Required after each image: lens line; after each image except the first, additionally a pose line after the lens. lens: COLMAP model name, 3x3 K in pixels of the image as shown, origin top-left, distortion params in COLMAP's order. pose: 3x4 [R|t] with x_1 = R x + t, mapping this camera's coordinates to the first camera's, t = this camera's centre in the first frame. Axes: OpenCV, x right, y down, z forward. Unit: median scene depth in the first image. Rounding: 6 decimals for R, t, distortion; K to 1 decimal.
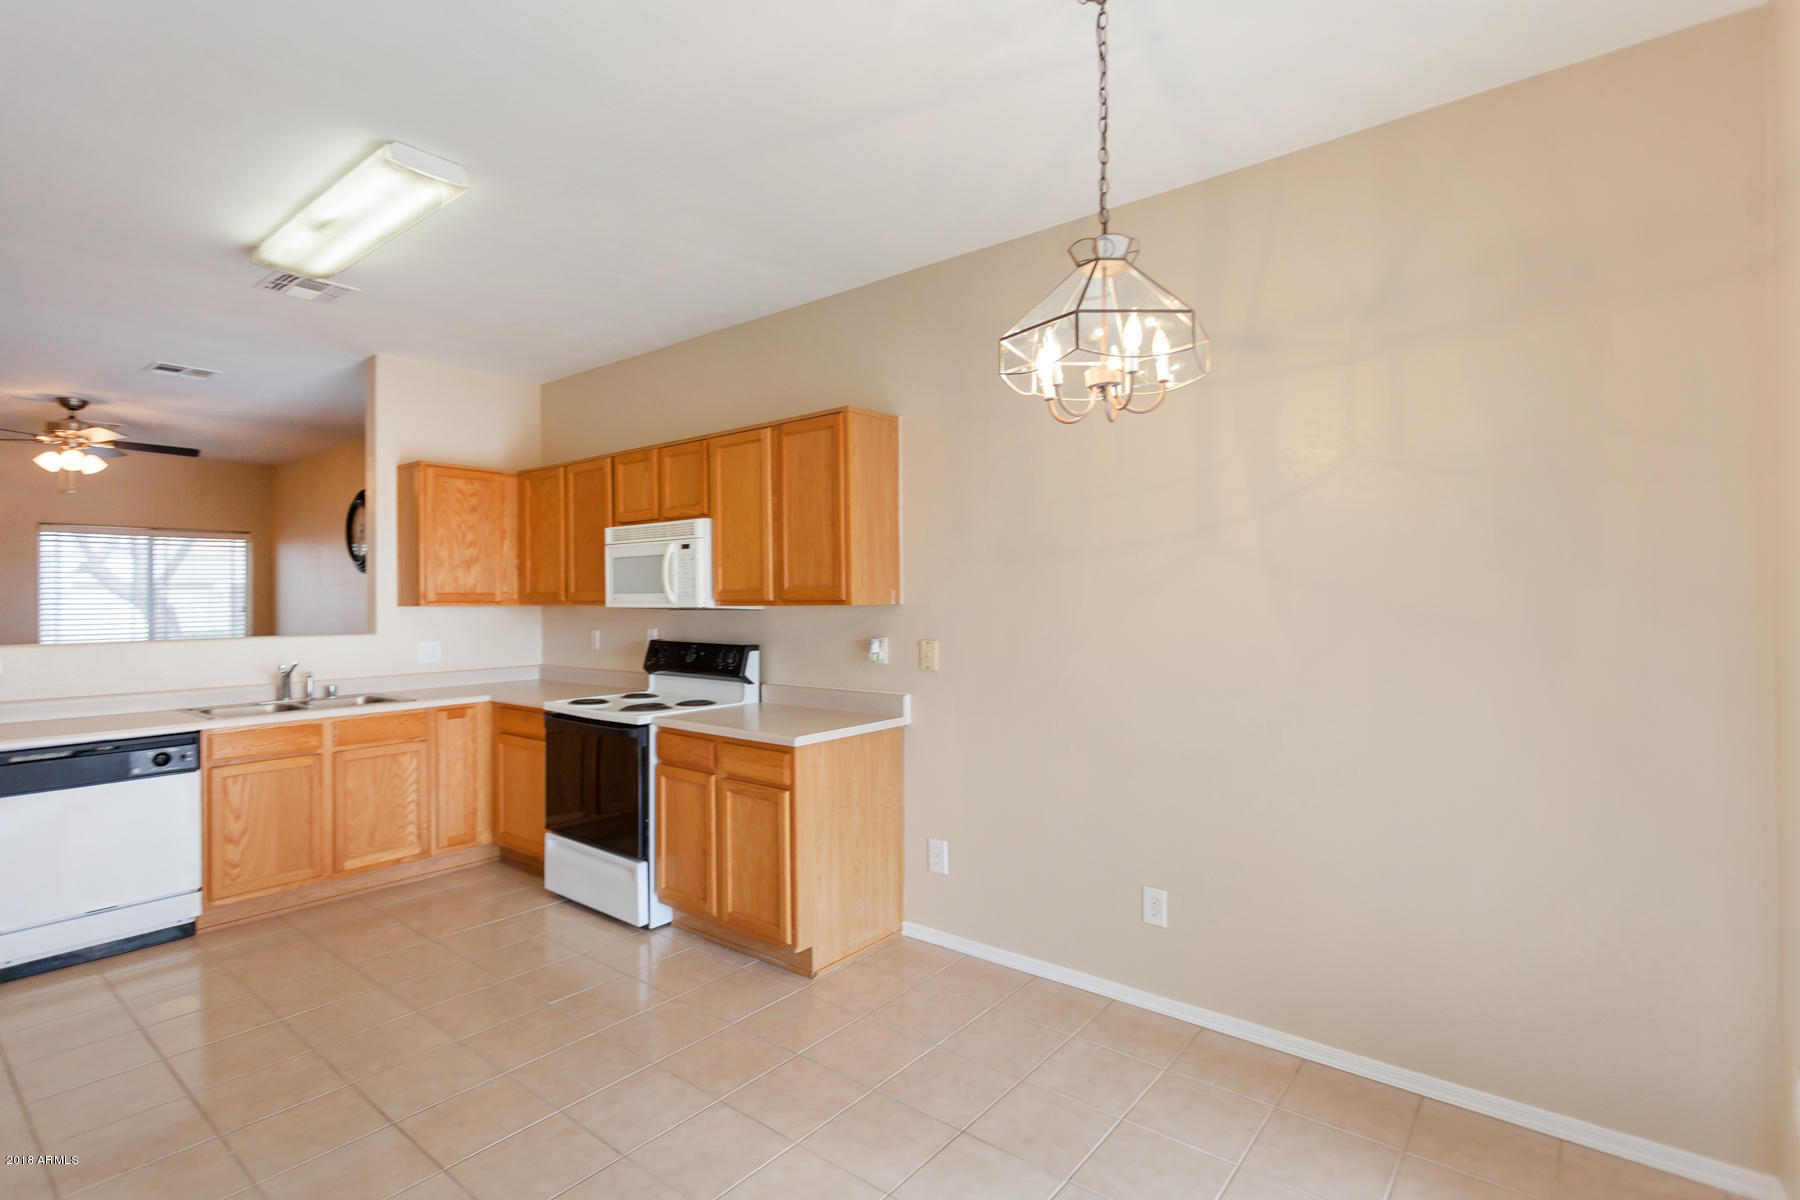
lens RADIAL K [[869.2, 0, 890.5], [0, 869.2, 593.8], [0, 0, 1]] dist [-0.004817, -0.000124]
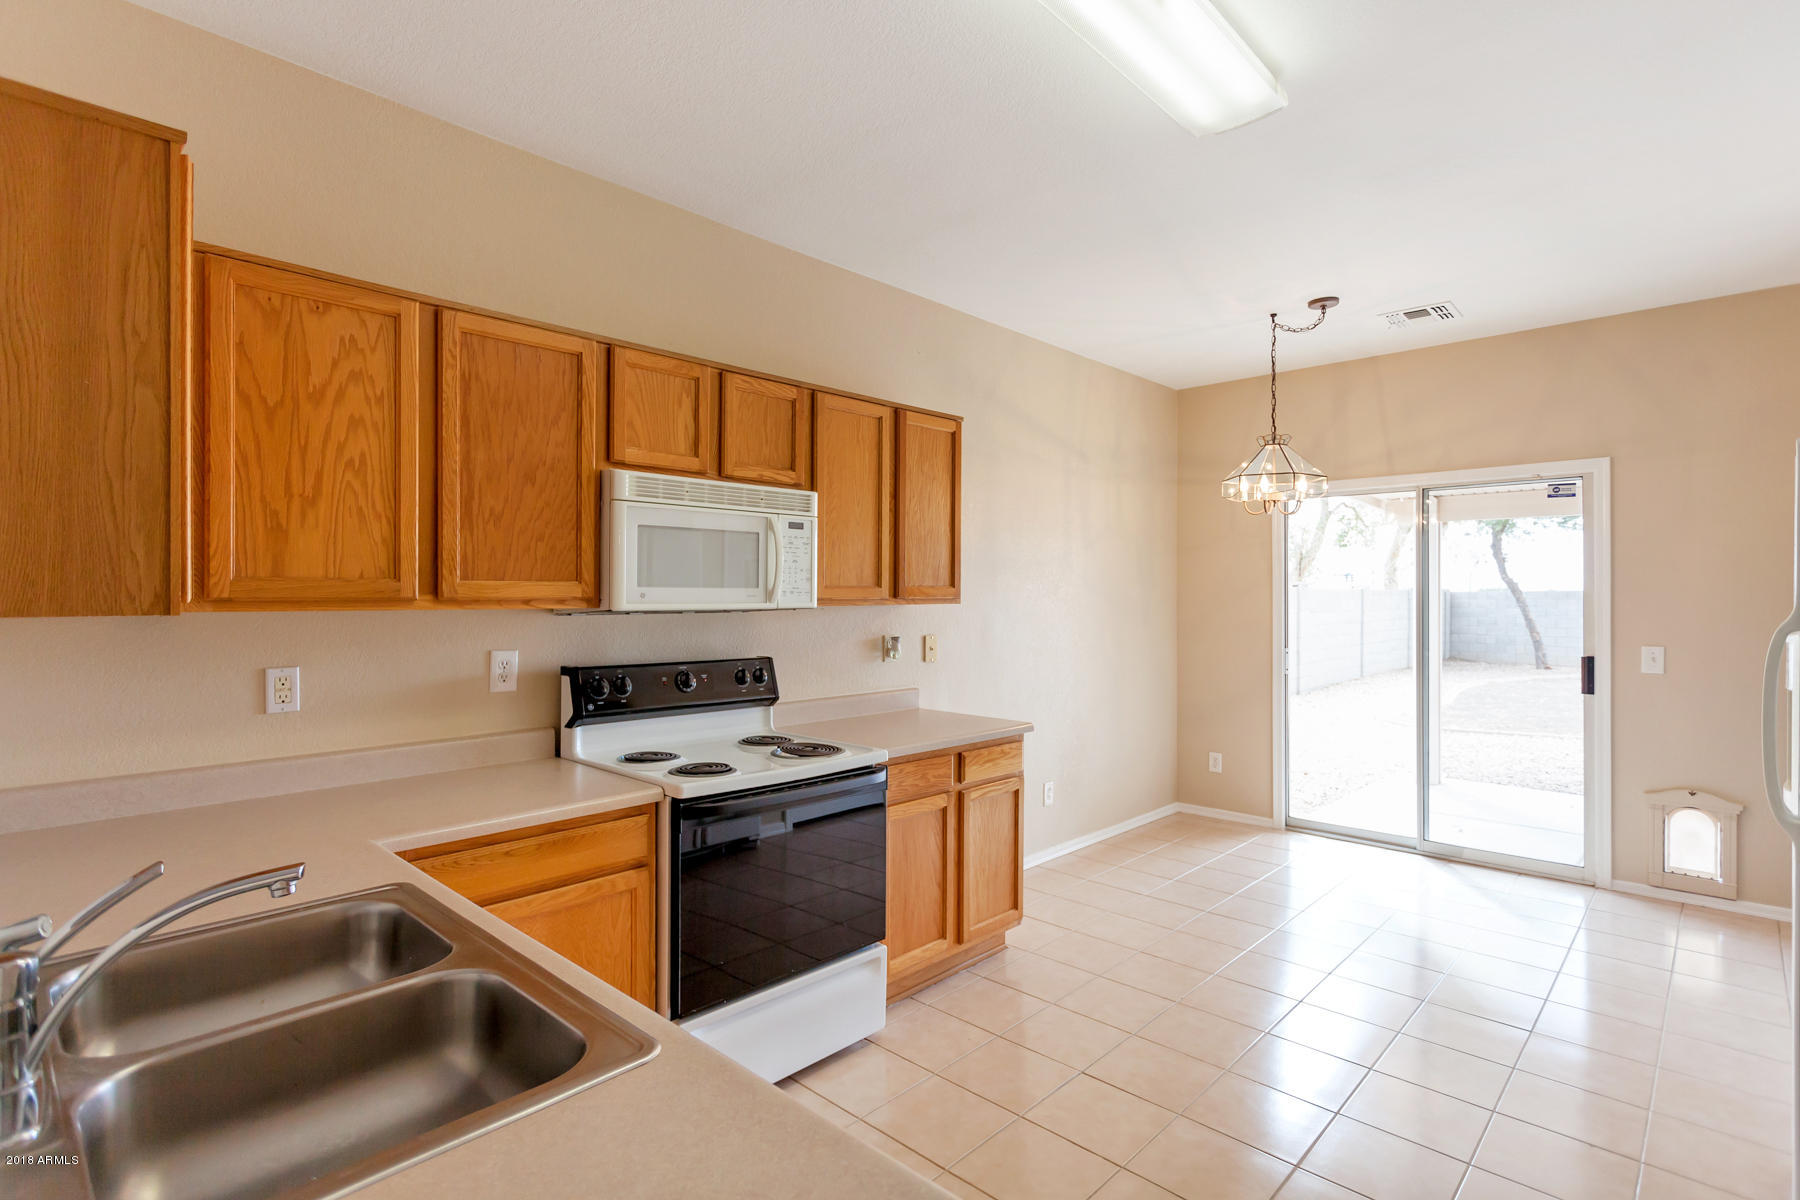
lens RADIAL K [[869.2, 0, 901.9], [0, 869.2, 593.2], [0, 0, 1]] dist [-0.004817, -0.000124]
pose [[0.075570, 0.010415, 0.997086, -0.894846], [-0.007125, 0.999926, -0.009905, 0.009036], [-0.997115, -0.006356, 0.075639, 0.791239]]
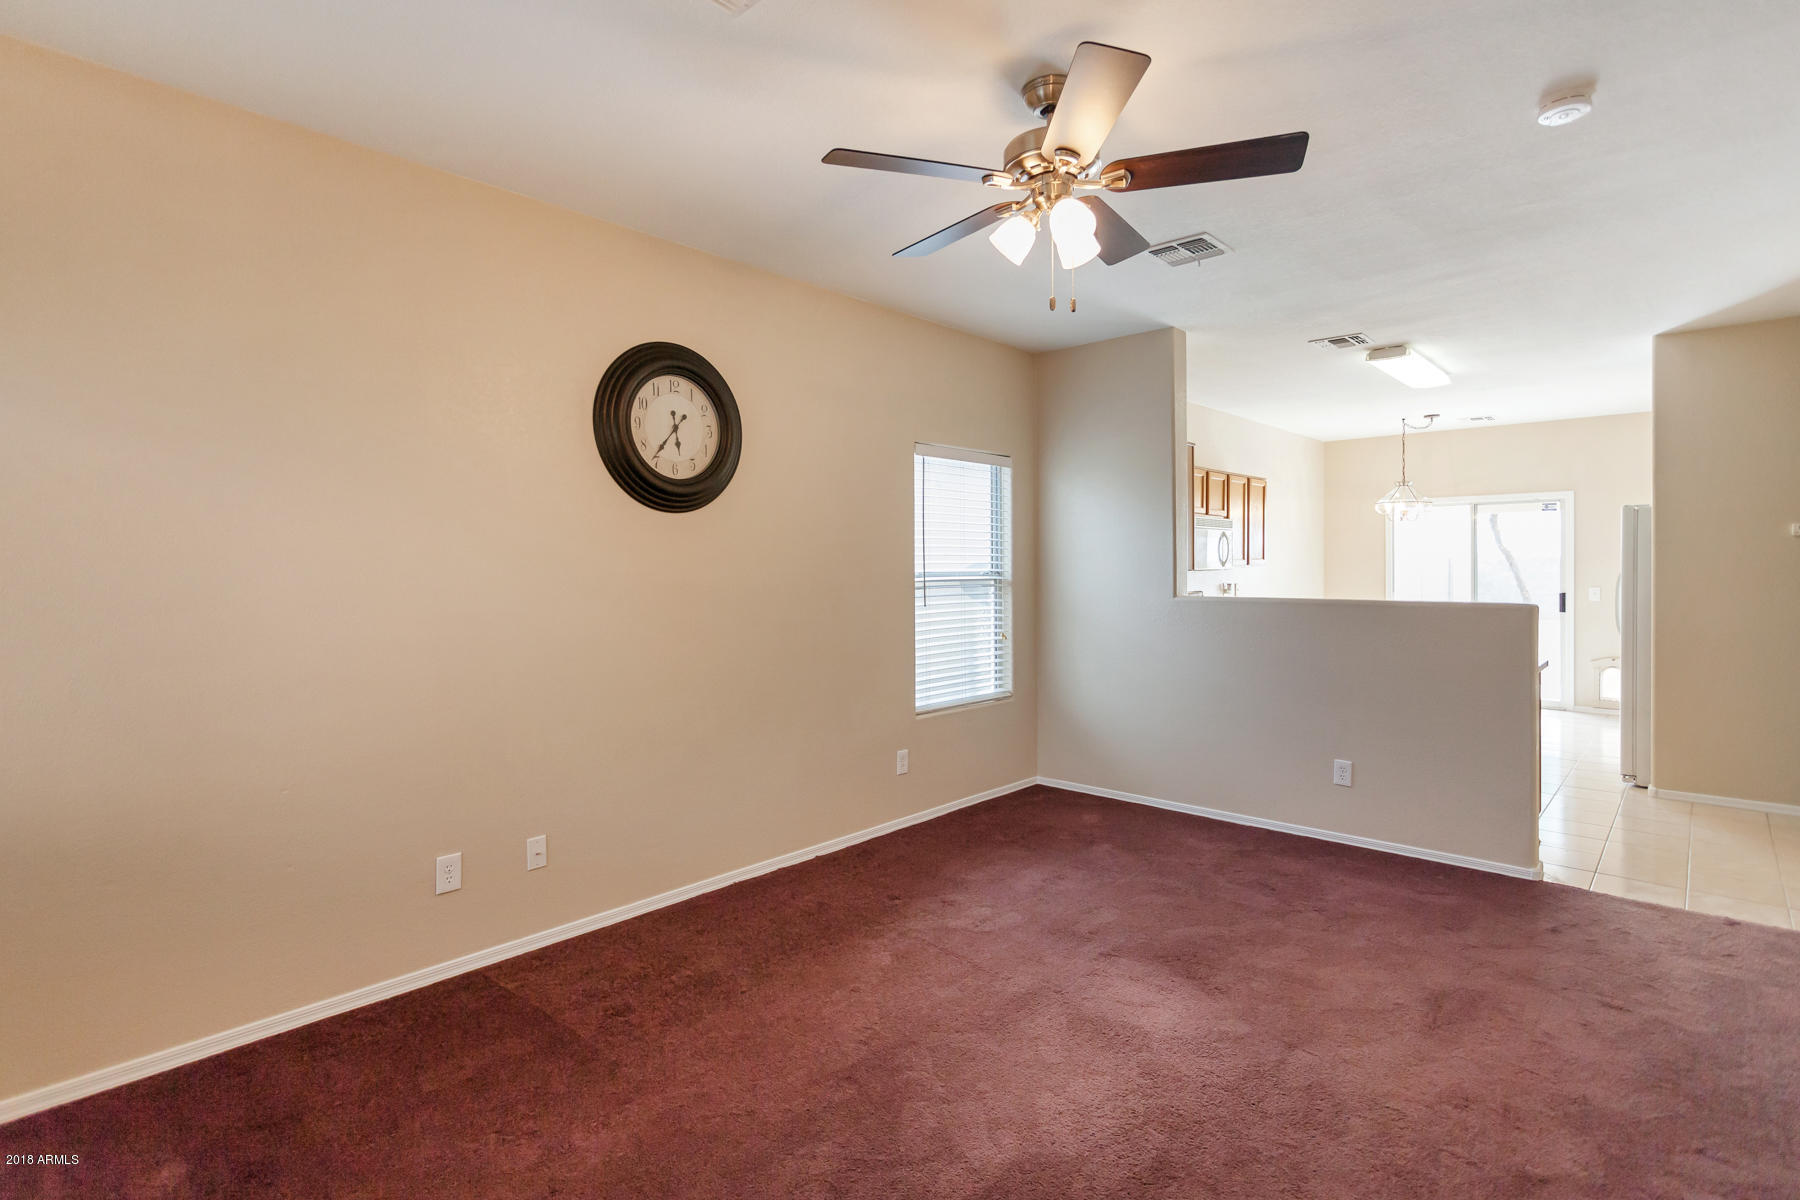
lens RADIAL K [[869.2, 0, 900.7], [0, 869.2, 572.7], [0, 0, 1]] dist [-0.004817, -0.000124]
pose [[0.062572, -0.001548, 0.998039, -1.763409], [-0.000949, 0.999998, 0.001610, 0.017688], [-0.998040, -0.001048, 0.062570, 1.366138]]
